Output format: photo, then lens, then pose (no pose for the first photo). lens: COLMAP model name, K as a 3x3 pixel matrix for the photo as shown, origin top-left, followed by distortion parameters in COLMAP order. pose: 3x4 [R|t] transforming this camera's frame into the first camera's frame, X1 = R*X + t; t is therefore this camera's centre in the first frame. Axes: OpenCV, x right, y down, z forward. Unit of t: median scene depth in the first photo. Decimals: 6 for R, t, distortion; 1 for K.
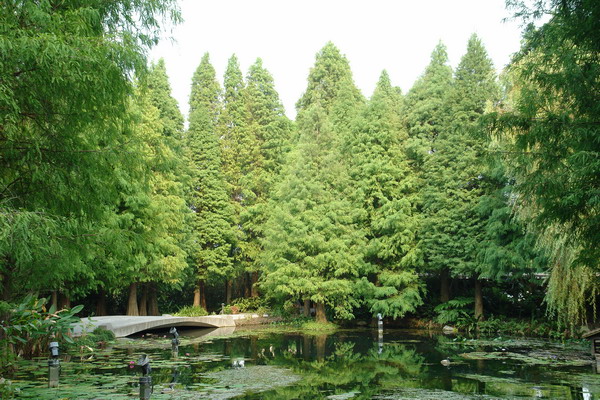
lens RADIAL K [[751.2, 0, 299.0], [0, 751.2, 198.2], [0, 0, 1]] dist [0.008109, 0.000000]
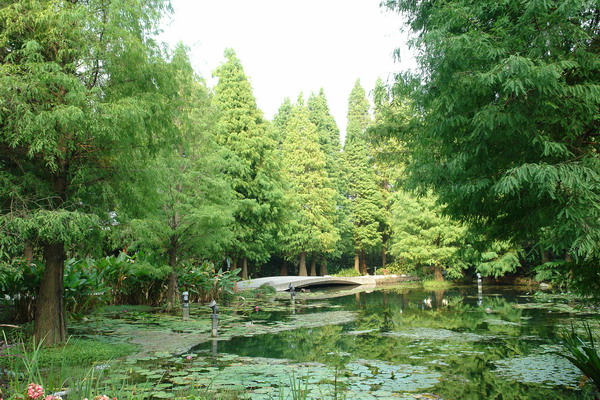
lens RADIAL K [[589.1, 0, 300.1], [0, 589.1, 199.3], [0, 0, 1]] dist [-0.024947, 0.000000]
pose [[0.943800, -0.047151, -0.327137, 0.142613], [0.054486, 0.998426, 0.013288, 0.000211], [0.325996, -0.030366, 0.944883, -0.022989]]
